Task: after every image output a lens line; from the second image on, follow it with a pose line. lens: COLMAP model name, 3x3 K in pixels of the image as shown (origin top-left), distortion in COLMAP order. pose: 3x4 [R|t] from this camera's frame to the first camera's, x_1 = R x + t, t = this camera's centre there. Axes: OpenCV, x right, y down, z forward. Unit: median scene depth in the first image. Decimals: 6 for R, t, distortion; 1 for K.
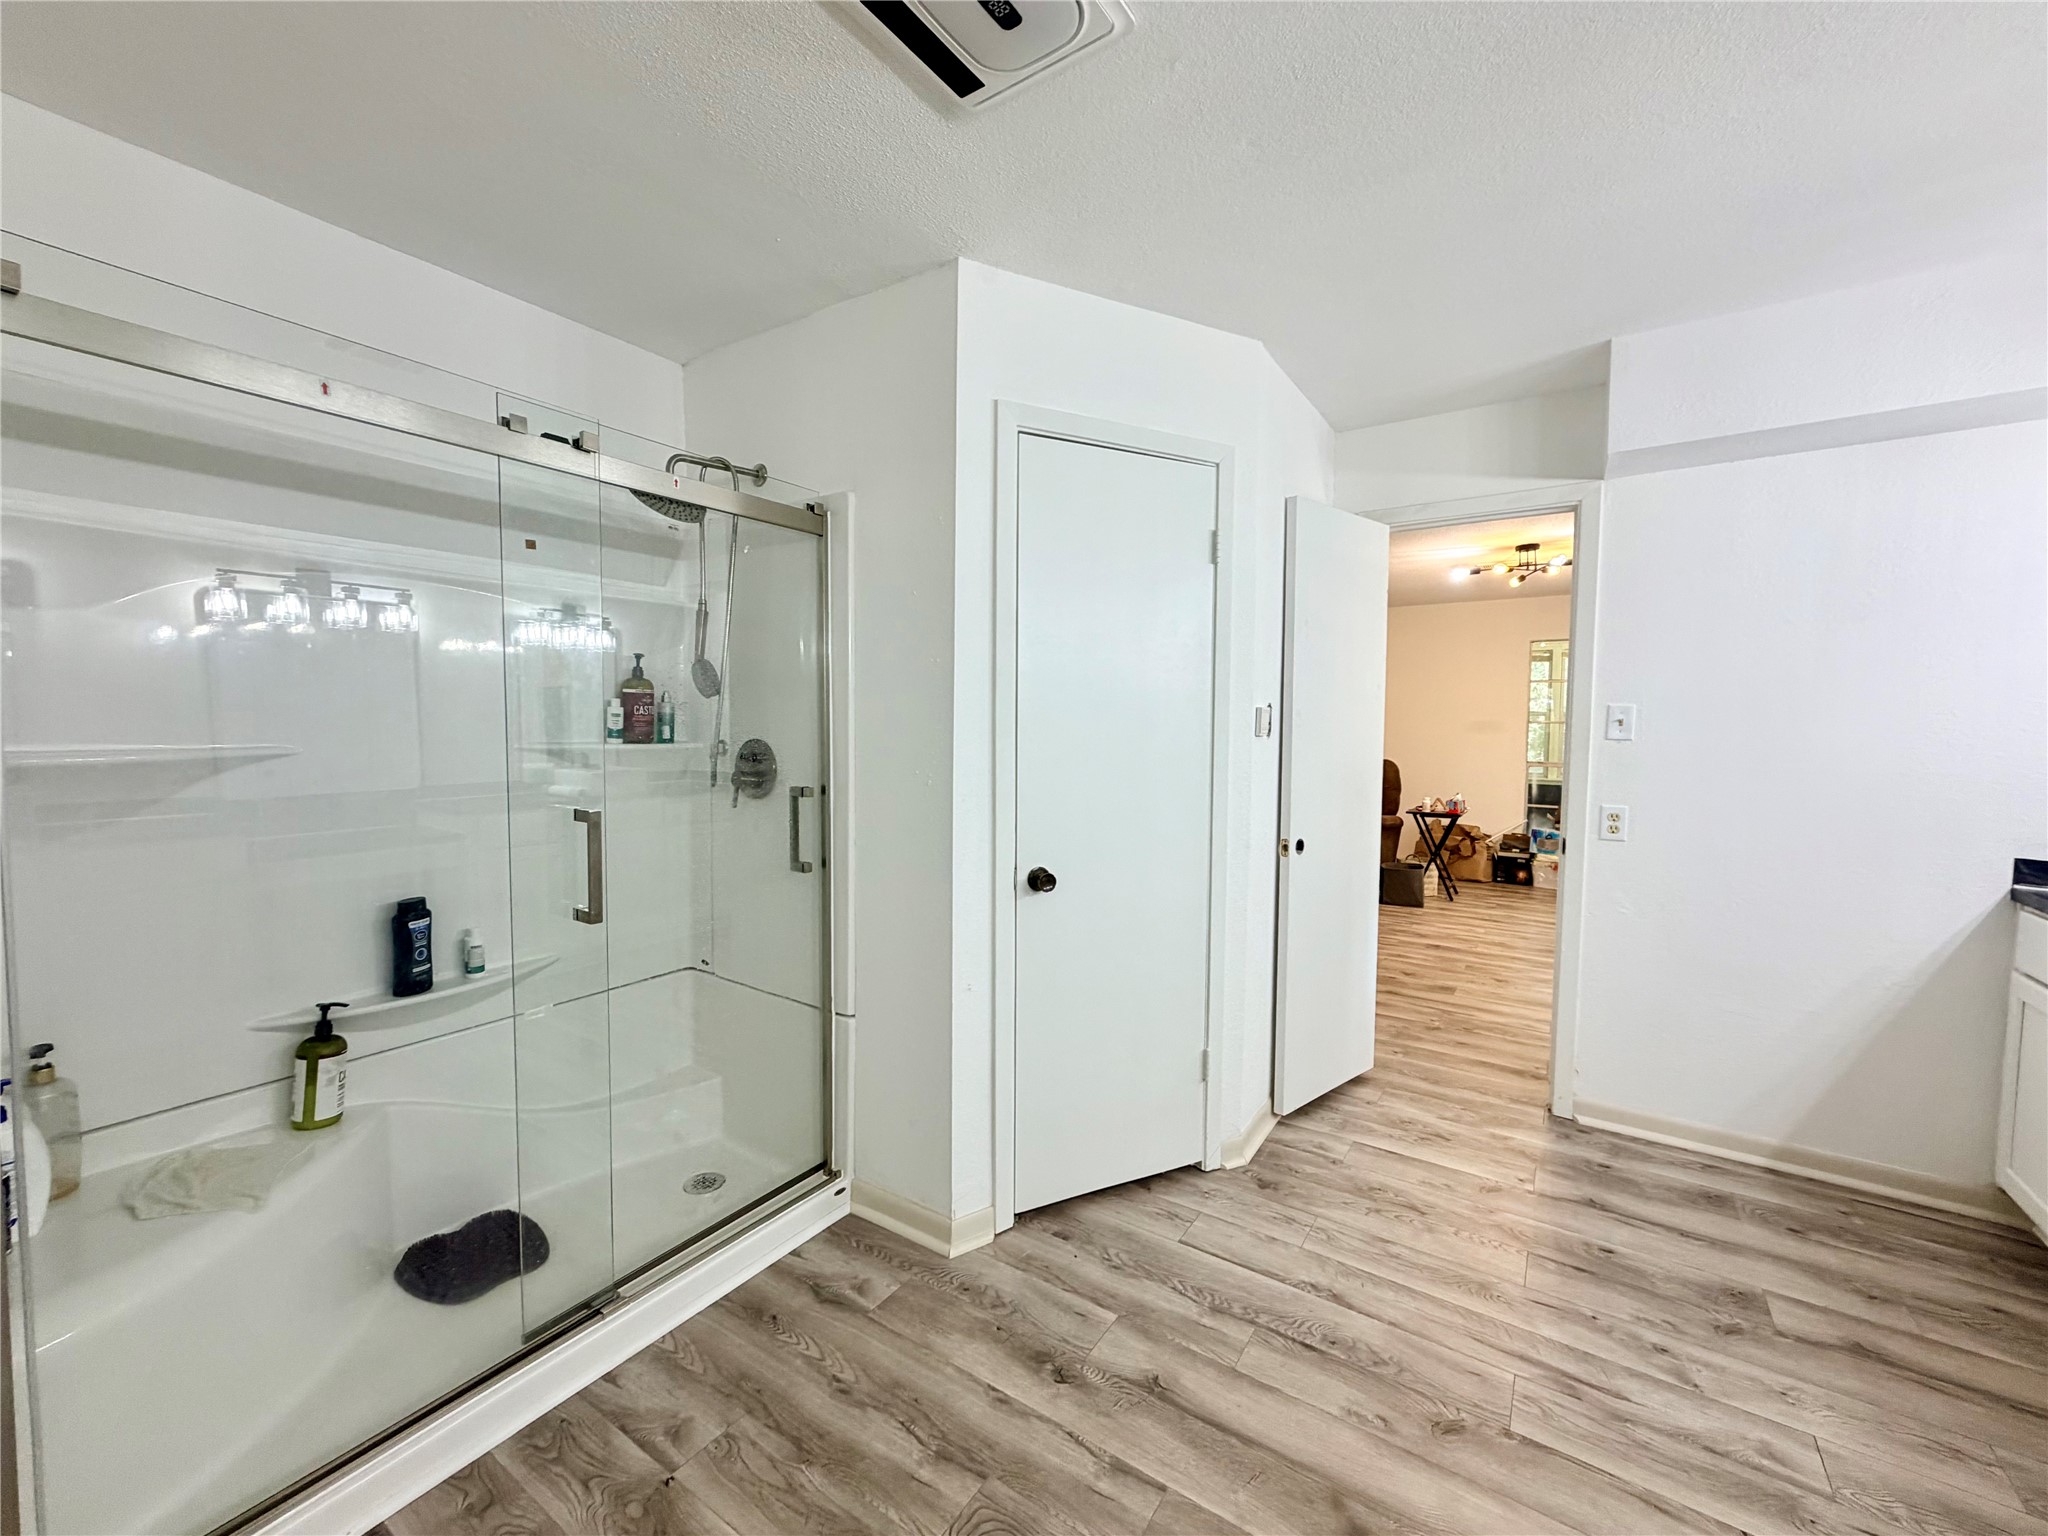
lens RADIAL K [[819.5, 0, 1025.4], [0, 819.5, 765.4], [0, 0, 1]] dist [-0.000828, 0.000191]
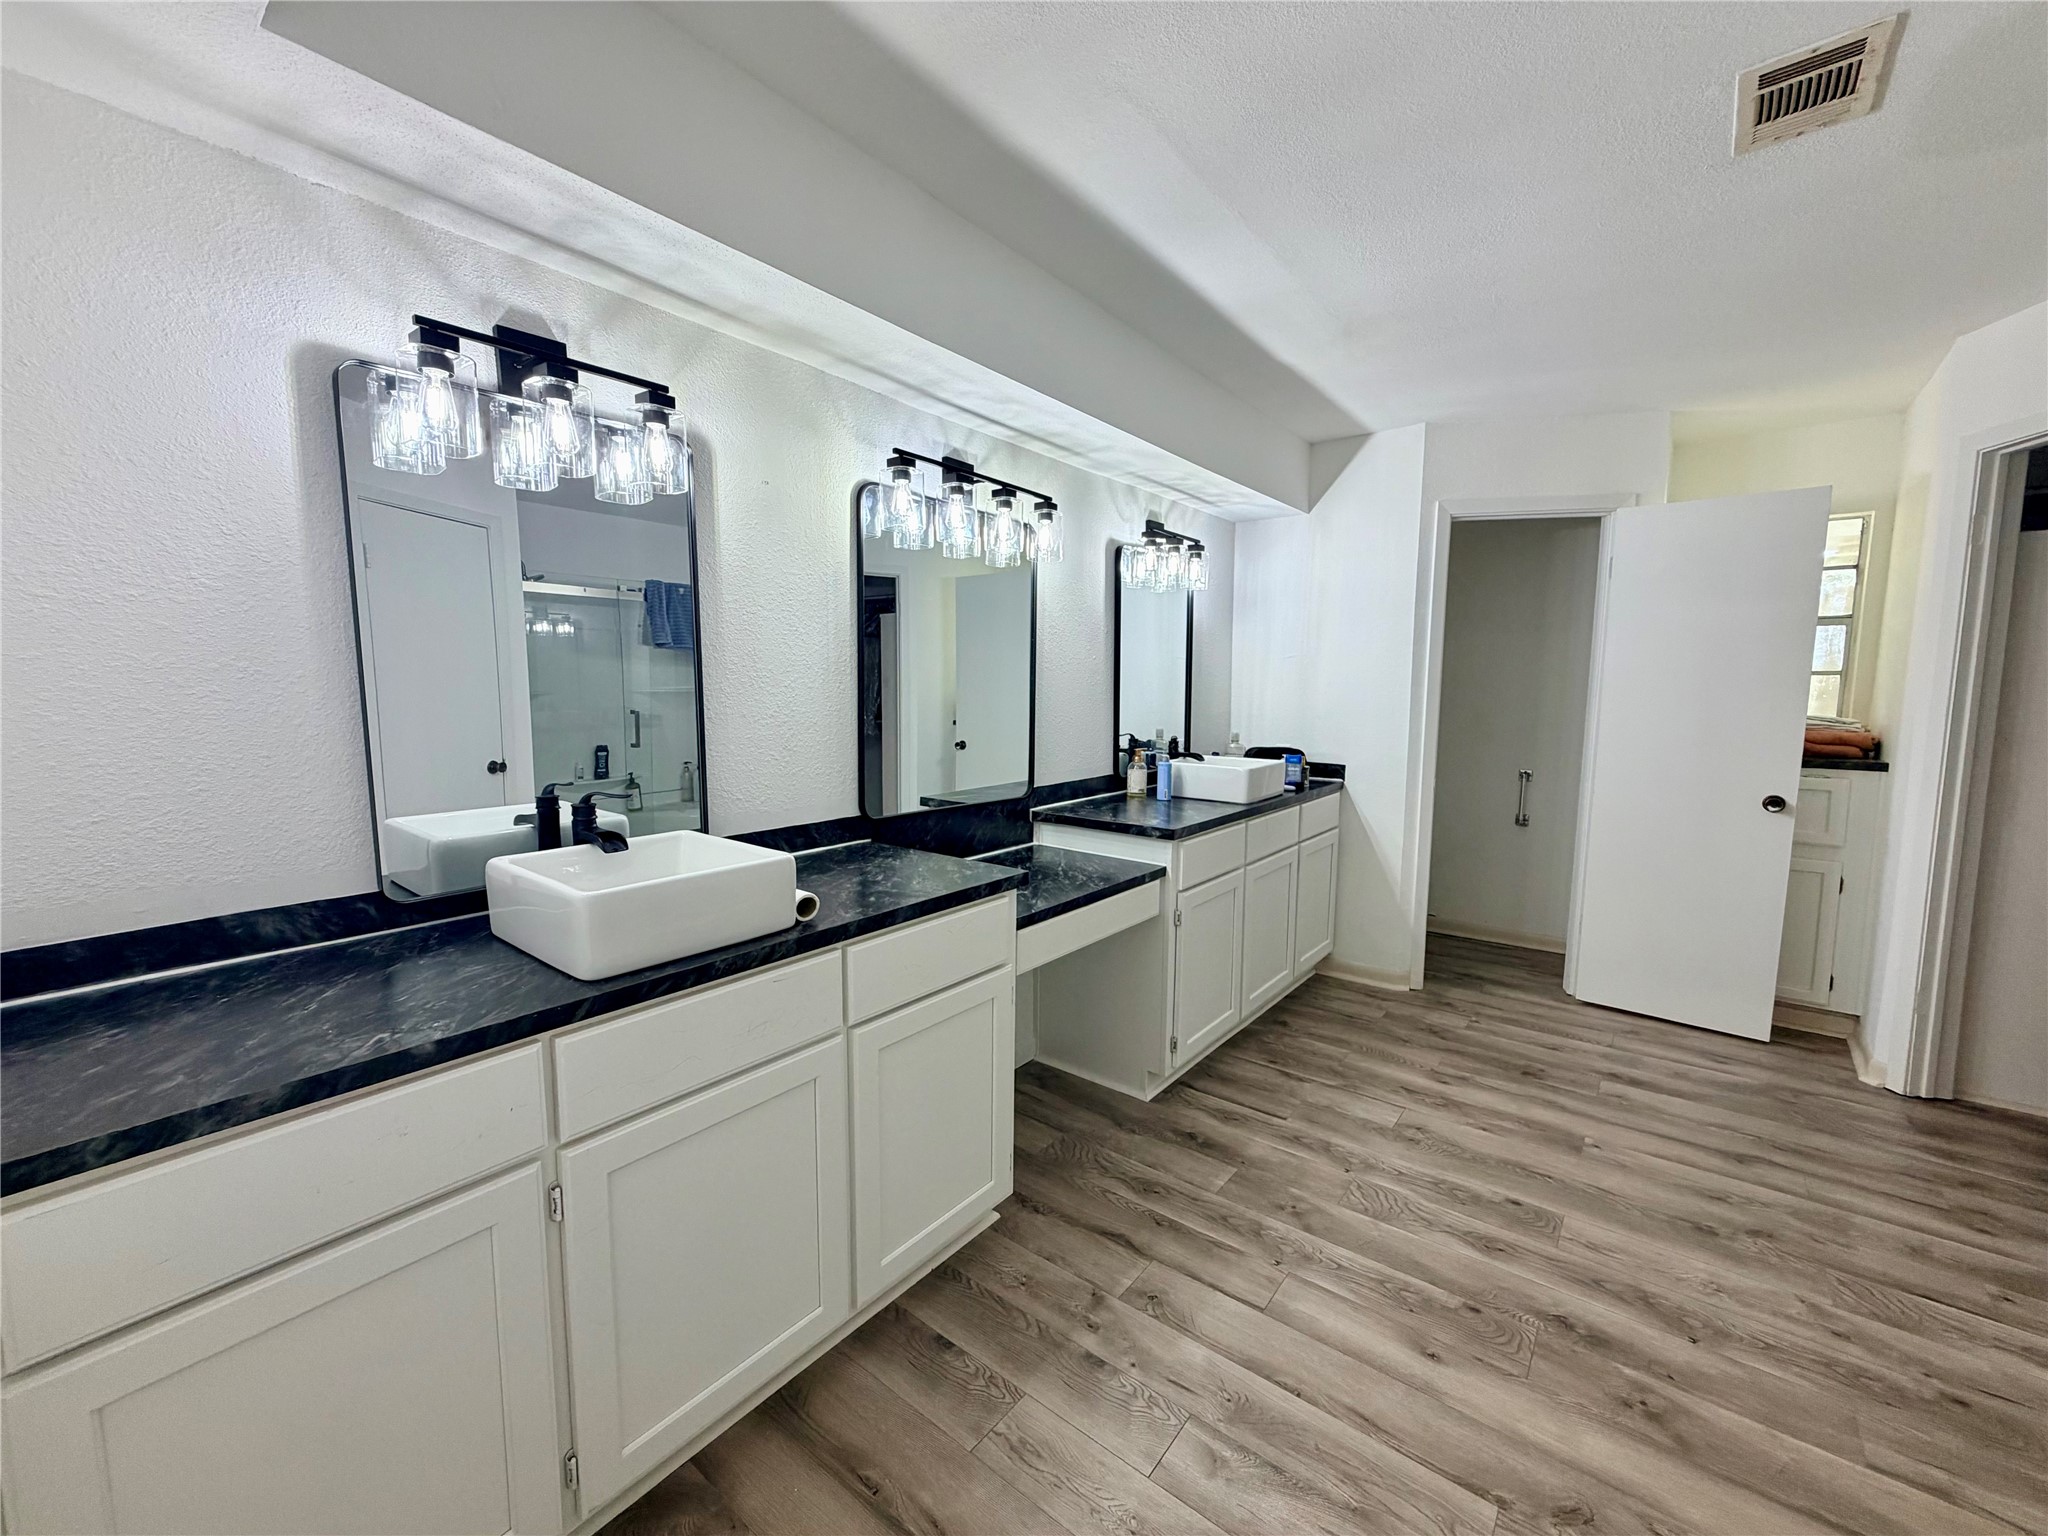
lens RADIAL K [[819.5, 0, 1020.7], [0, 819.5, 773.6], [0, 0, 1]] dist [-0.000828, 0.000191]
pose [[-0.996164, -0.015774, 0.086075, 1.077259], [-0.002066, 0.987586, 0.157068, -0.099122], [-0.087484, 0.156287, -0.983830, 1.851571]]
